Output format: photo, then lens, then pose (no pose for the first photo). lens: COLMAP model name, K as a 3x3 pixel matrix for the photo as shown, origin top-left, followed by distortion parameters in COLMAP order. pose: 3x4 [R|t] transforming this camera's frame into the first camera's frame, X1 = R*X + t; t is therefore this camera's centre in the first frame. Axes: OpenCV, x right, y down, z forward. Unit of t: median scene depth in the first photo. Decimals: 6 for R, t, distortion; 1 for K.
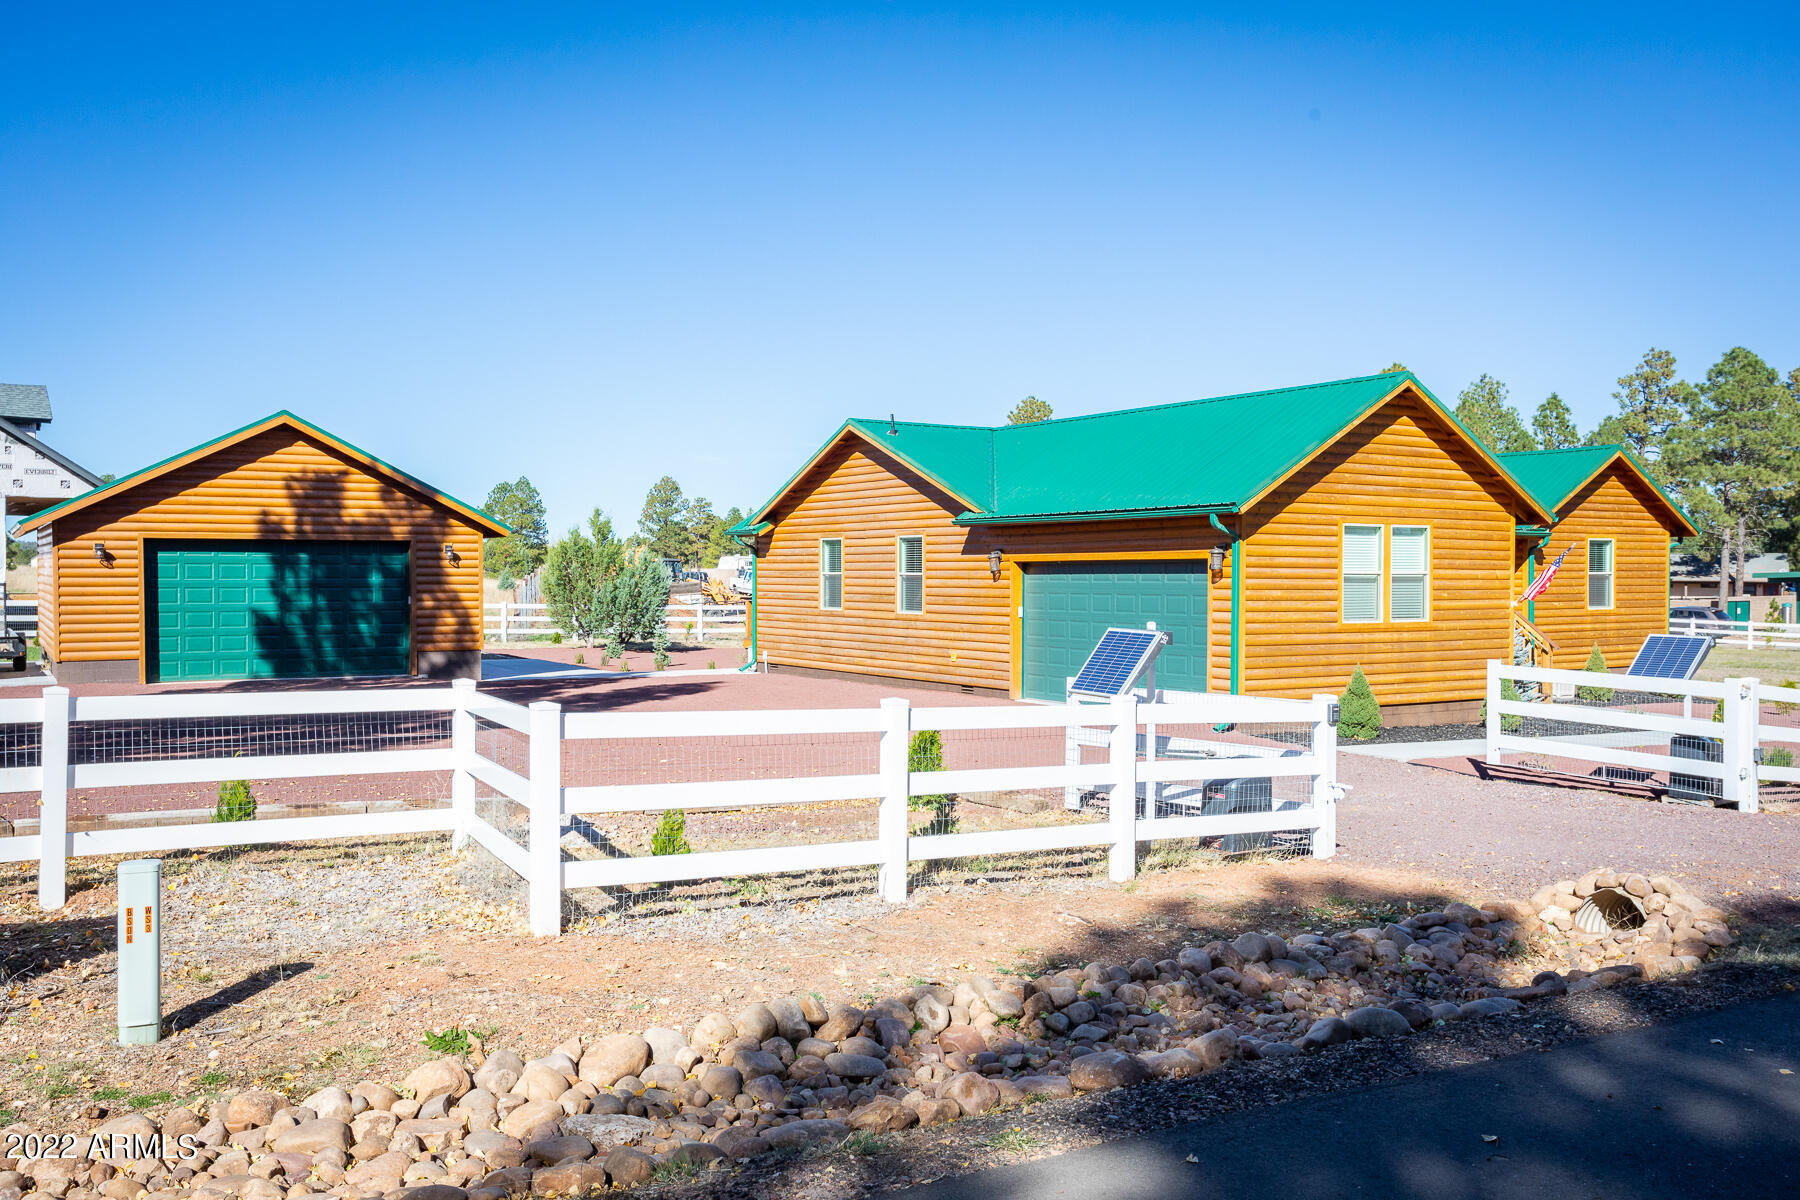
lens RADIAL K [[1590.5, 0, 898.6], [0, 1590.5, 583.5], [0, 0, 1]] dist [-0.000195, -0.001689]
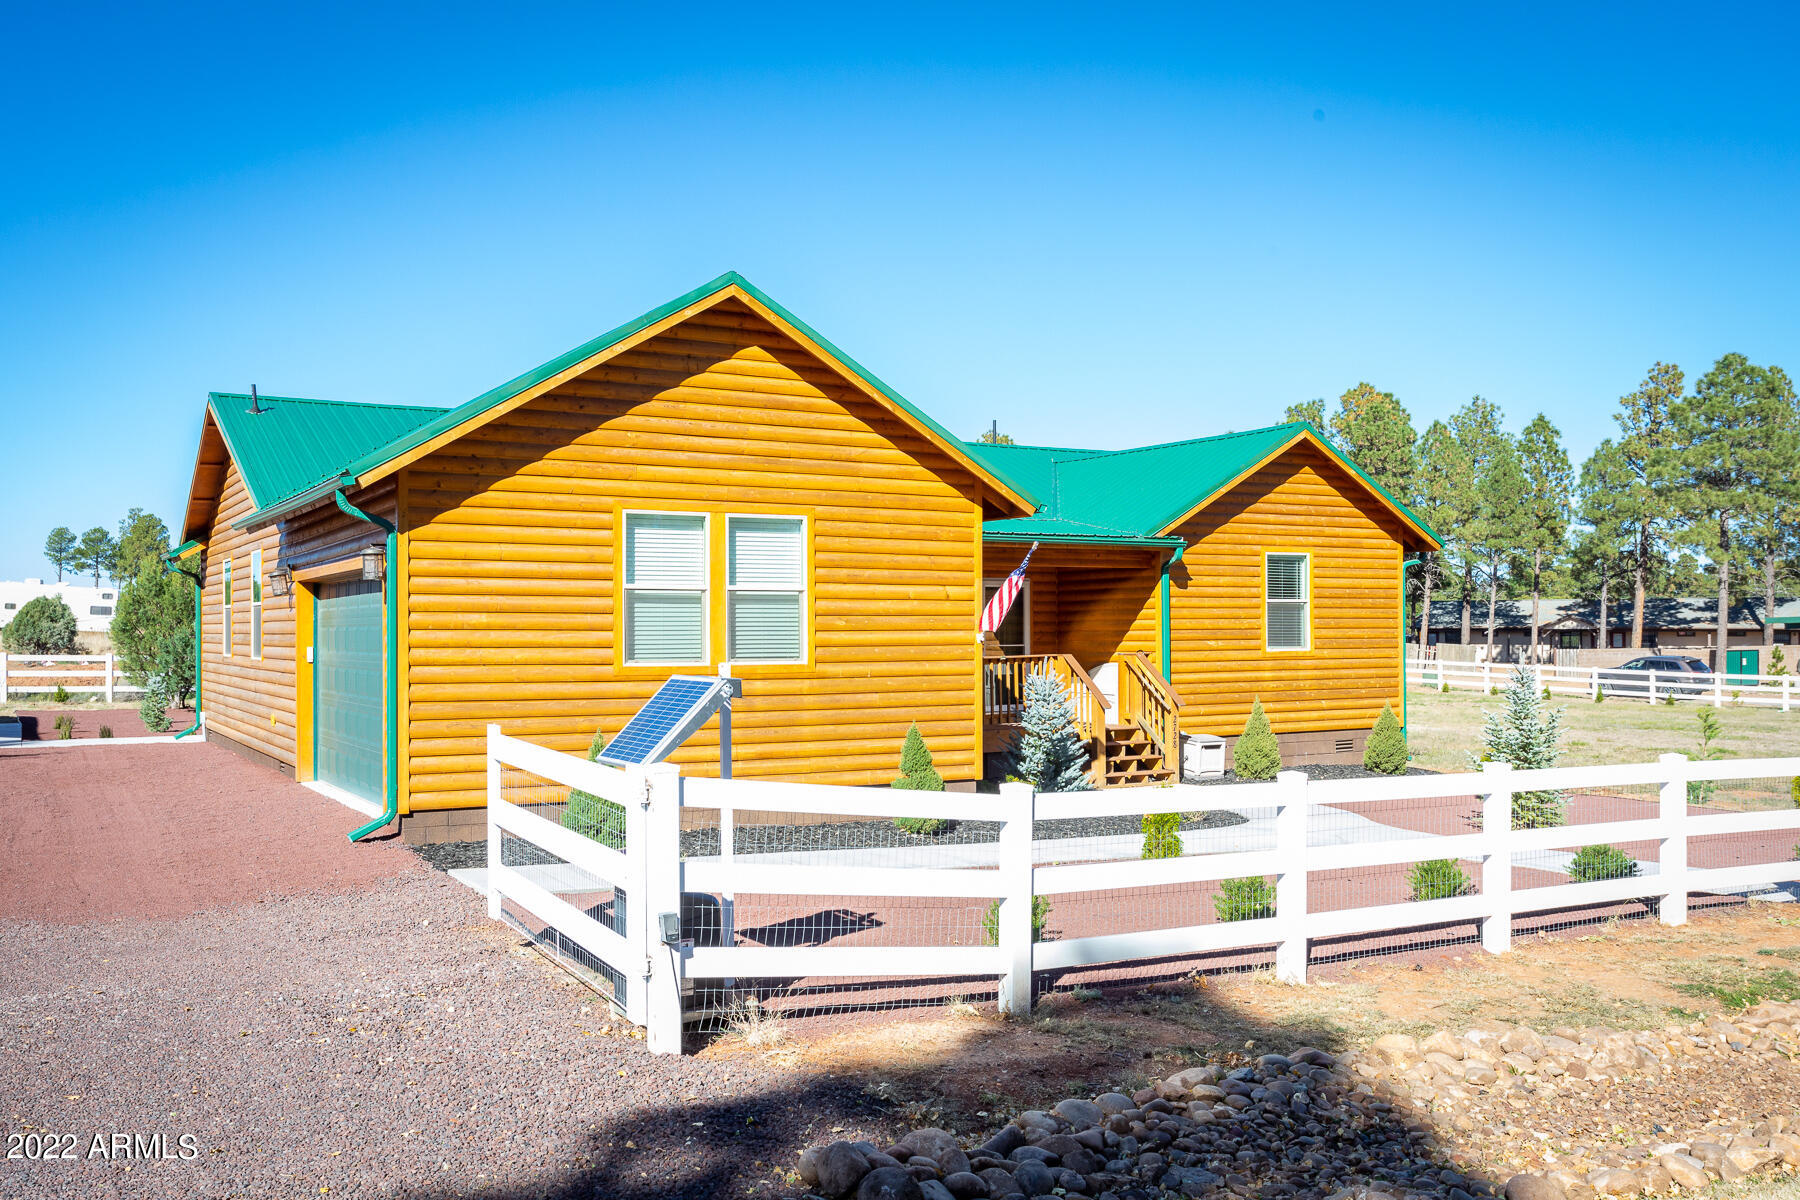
lens RADIAL K [[1655.5, 0, 904.1], [0, 1655.5, 615.5], [0, 0, 1]] dist [-0.018609, 0.000000]
pose [[0.999077, -0.005416, -0.042616, 0.298034], [0.004741, 0.999862, -0.015918, 0.011134], [0.042697, 0.015701, 0.998965, 0.242549]]
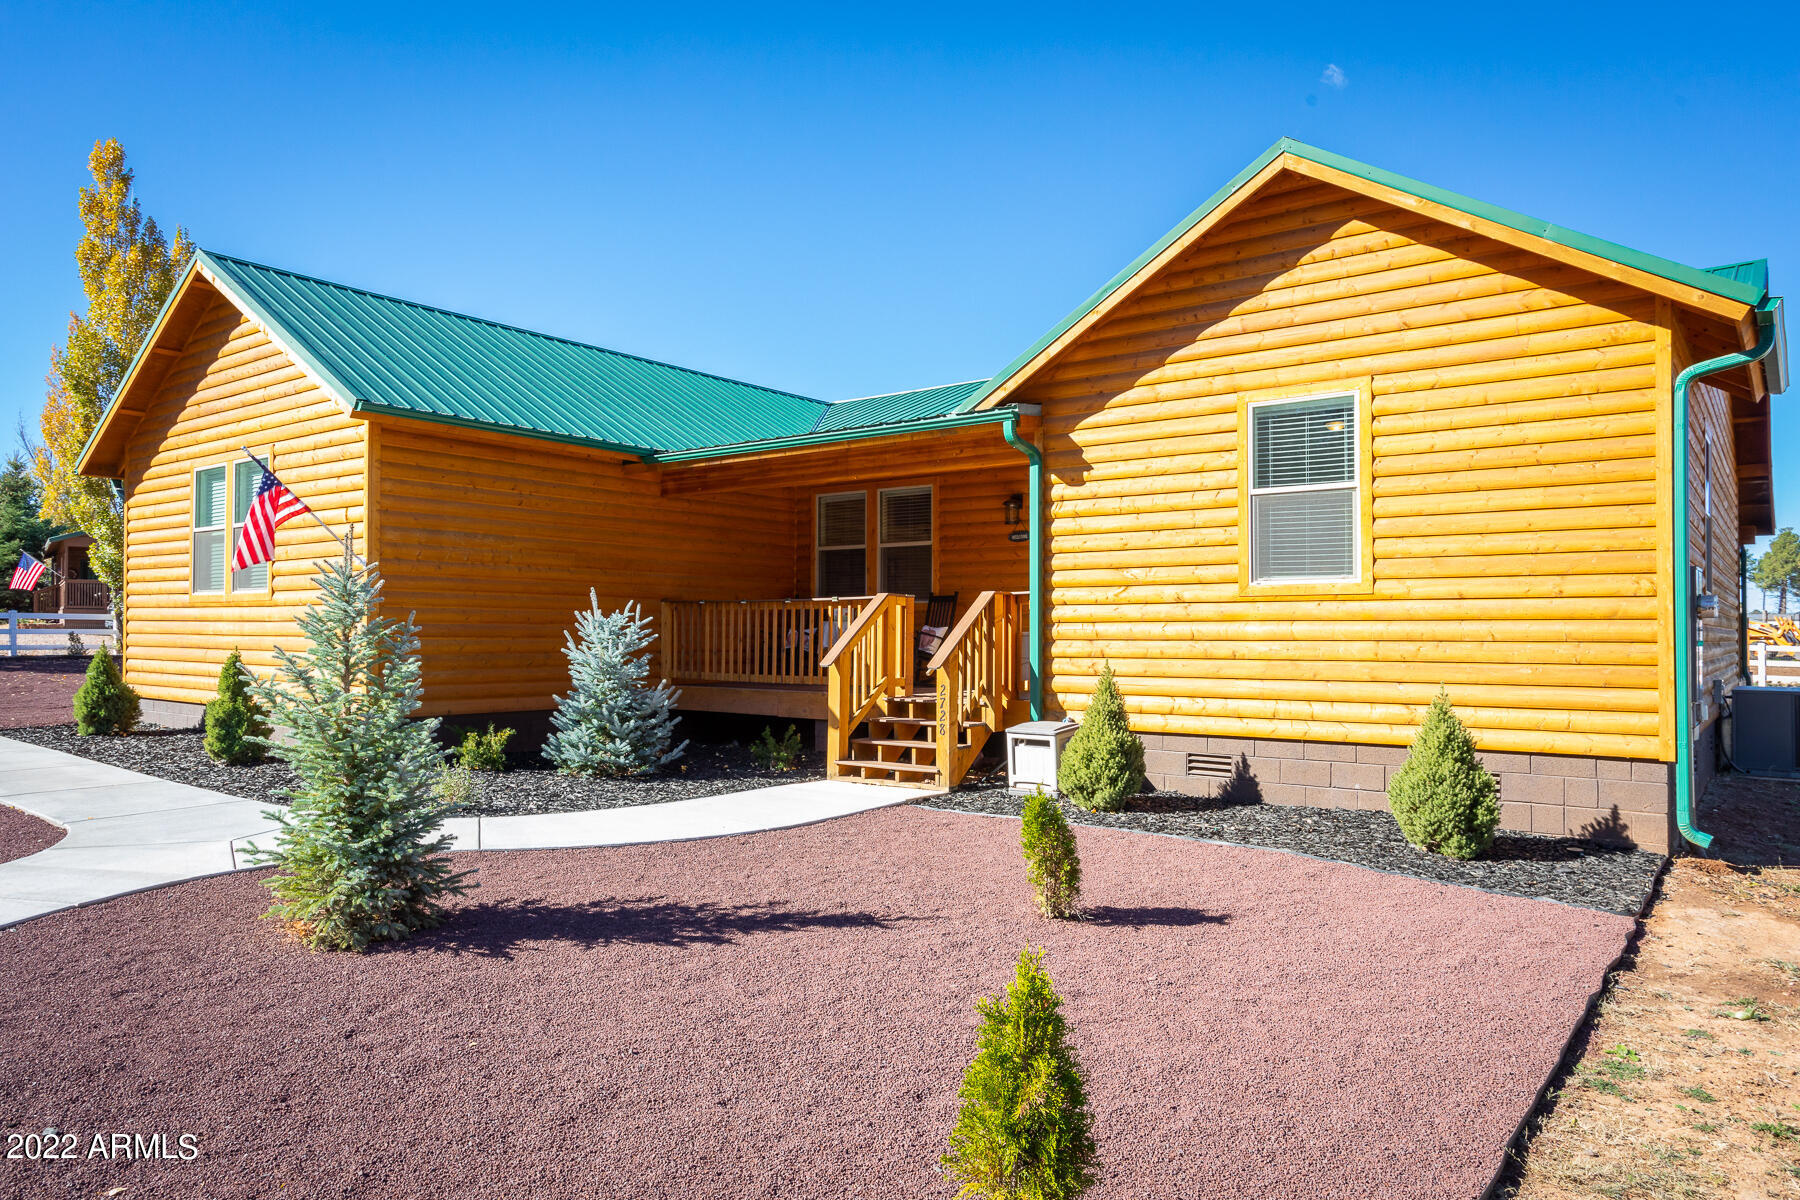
lens RADIAL K [[1146.6, 0, 899.5], [0, 1146.6, 609.2], [0, 0, 1]] dist [-0.016871, 0.013583]
pose [[0.348408, -0.018906, -0.937152, 0.659116], [-0.010875, 0.999648, -0.024209, 0.029632], [0.937280, 0.018626, 0.348079, 0.811486]]
